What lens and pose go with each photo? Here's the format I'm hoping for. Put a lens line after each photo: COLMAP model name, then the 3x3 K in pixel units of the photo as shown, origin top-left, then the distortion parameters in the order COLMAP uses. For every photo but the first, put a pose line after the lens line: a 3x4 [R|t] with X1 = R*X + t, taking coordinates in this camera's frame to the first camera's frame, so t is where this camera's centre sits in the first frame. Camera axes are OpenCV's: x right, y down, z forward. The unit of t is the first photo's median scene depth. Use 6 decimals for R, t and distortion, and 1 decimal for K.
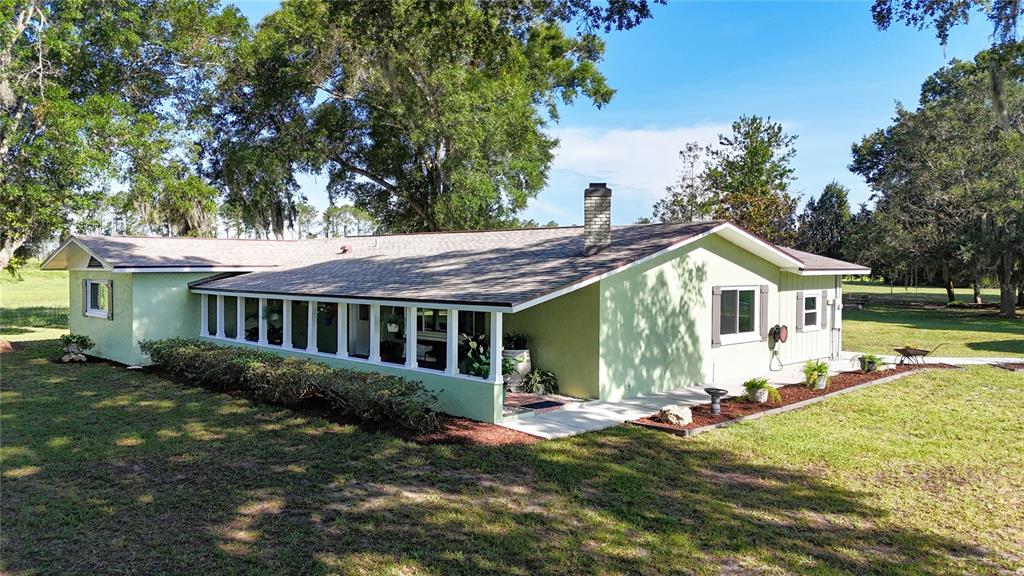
lens RADIAL K [[752.9, 0, 514.8], [0, 752.9, 283.9], [0, 0, 1]] dist [0.079151, -0.078259]
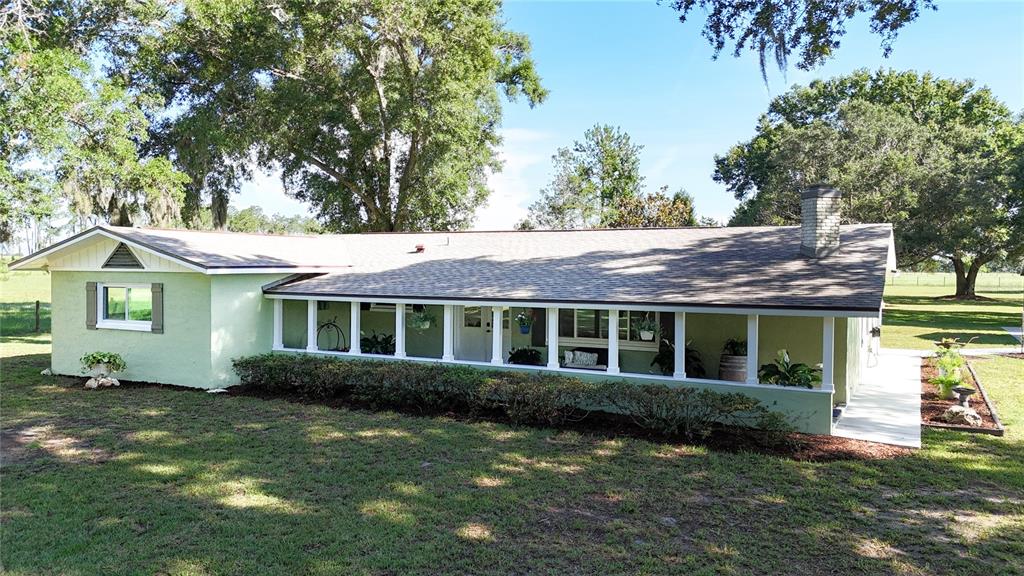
lens RADIAL K [[752.9, 0, 509.7], [0, 752.9, 283.8], [0, 0, 1]] dist [0.079151, -0.078259]
pose [[0.952035, -0.002967, 0.305975, -0.428638], [0.003101, 0.999995, 0.000046, -0.003405], [-0.305974, 0.000905, 0.952040, 0.129354]]
